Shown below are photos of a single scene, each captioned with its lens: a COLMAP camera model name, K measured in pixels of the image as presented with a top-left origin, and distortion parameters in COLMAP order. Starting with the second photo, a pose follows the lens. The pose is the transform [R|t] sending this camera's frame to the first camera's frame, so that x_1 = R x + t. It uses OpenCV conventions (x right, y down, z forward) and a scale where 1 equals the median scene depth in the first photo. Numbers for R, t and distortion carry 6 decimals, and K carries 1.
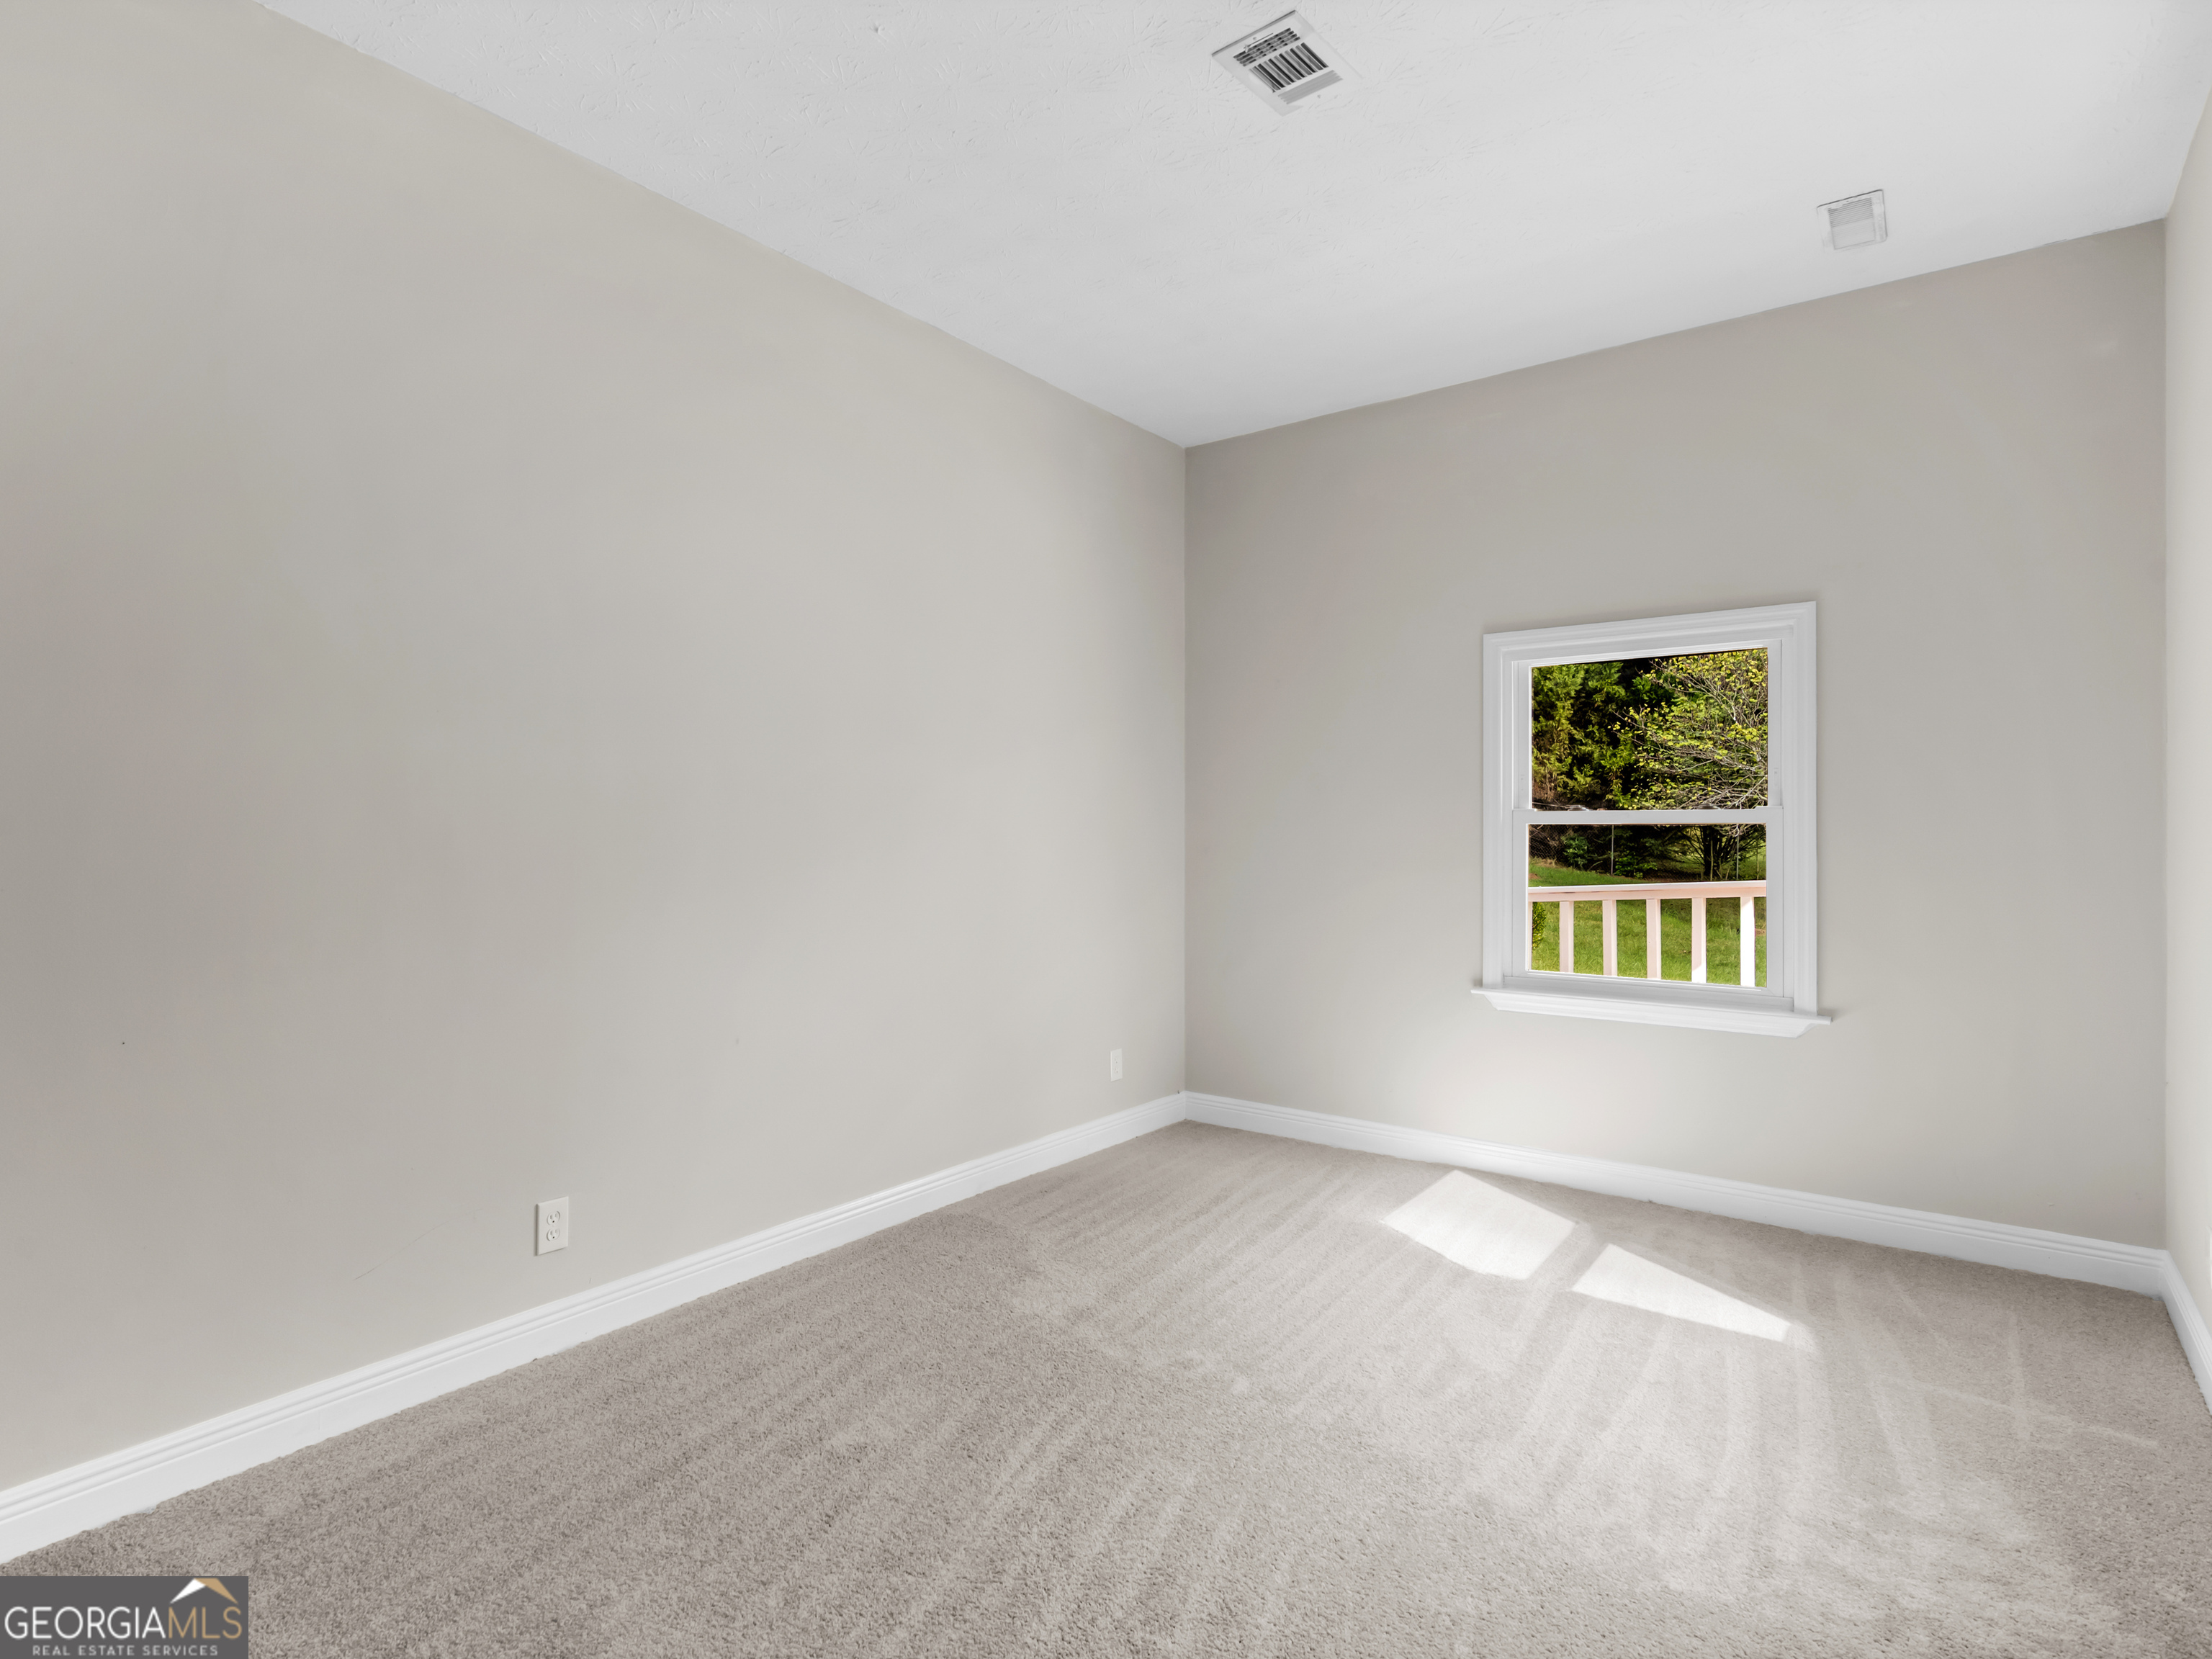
lens RADIAL K [[1151.5, 0, 1105.0], [0, 1151.5, 831.8], [0, 0, 1]] dist [-0.000261, -0.001643]
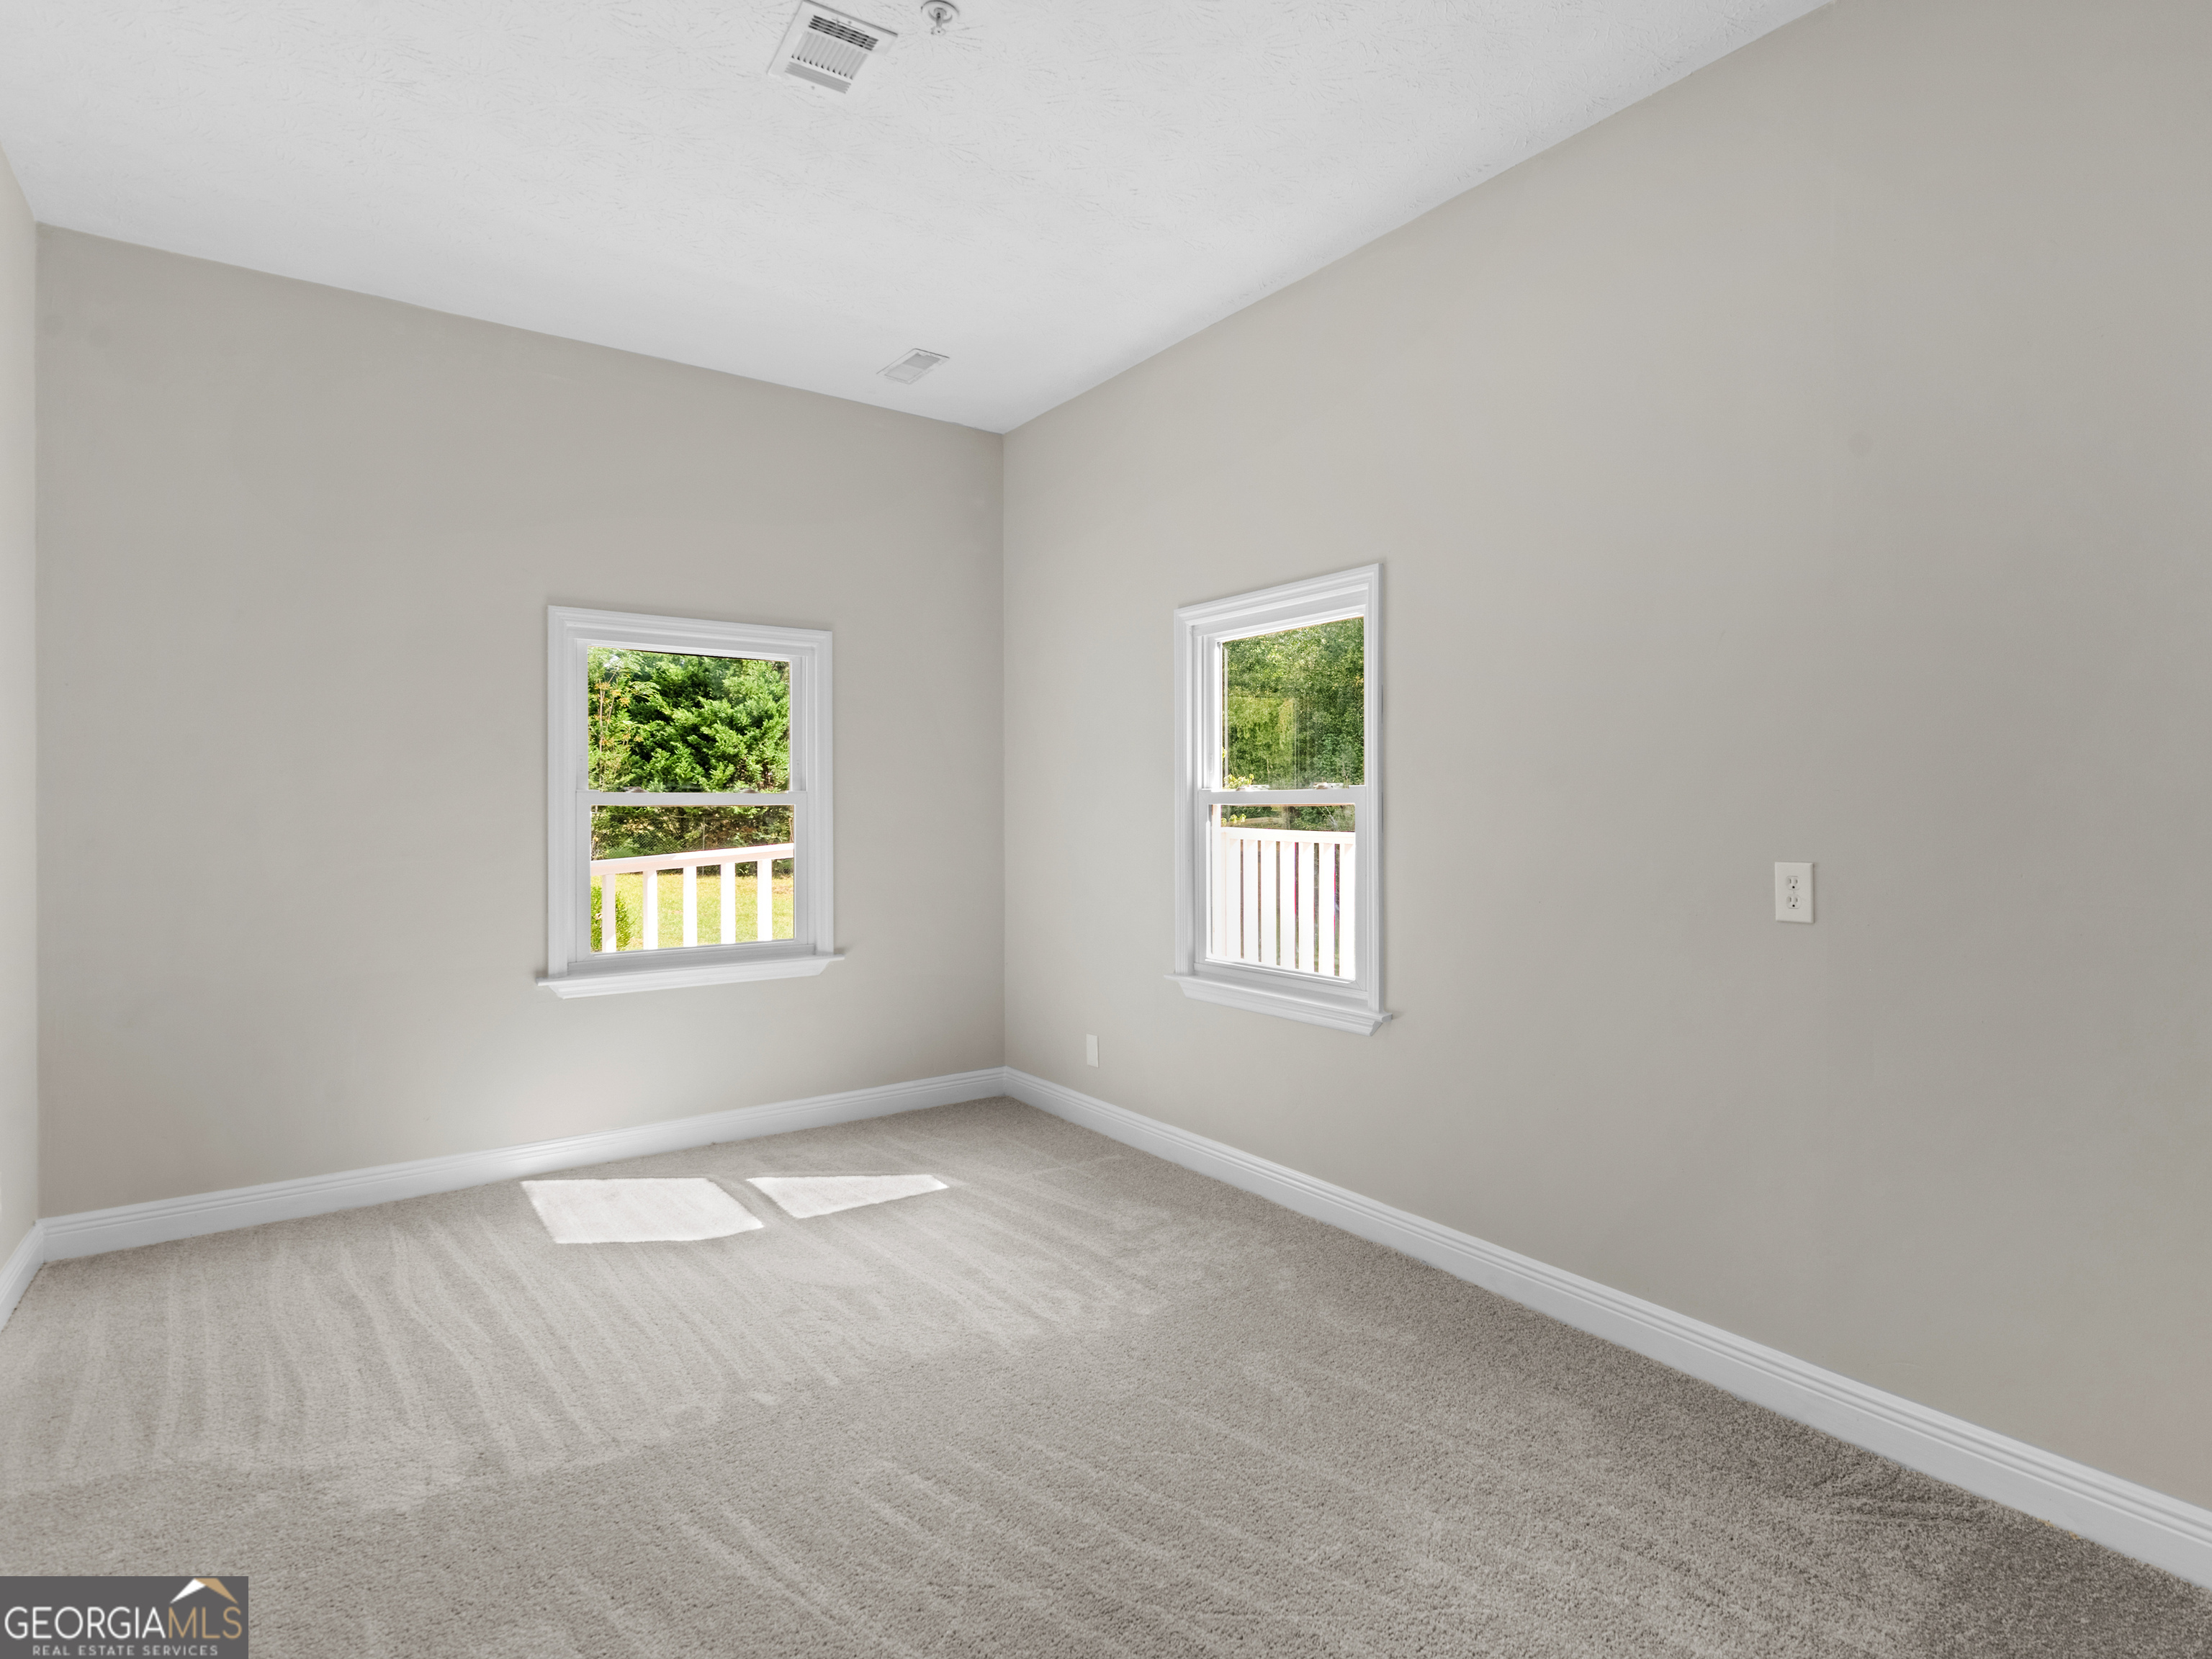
lens RADIAL K [[1151.5, 0, 1107.1], [0, 1151.5, 813.9], [0, 0, 1]] dist [-0.000261, -0.001643]
pose [[0.290384, -0.006224, 0.956890, -0.524934], [0.007986, 0.999960, 0.004080, -0.000042], [-0.956877, 0.006457, 0.290422, 0.338340]]
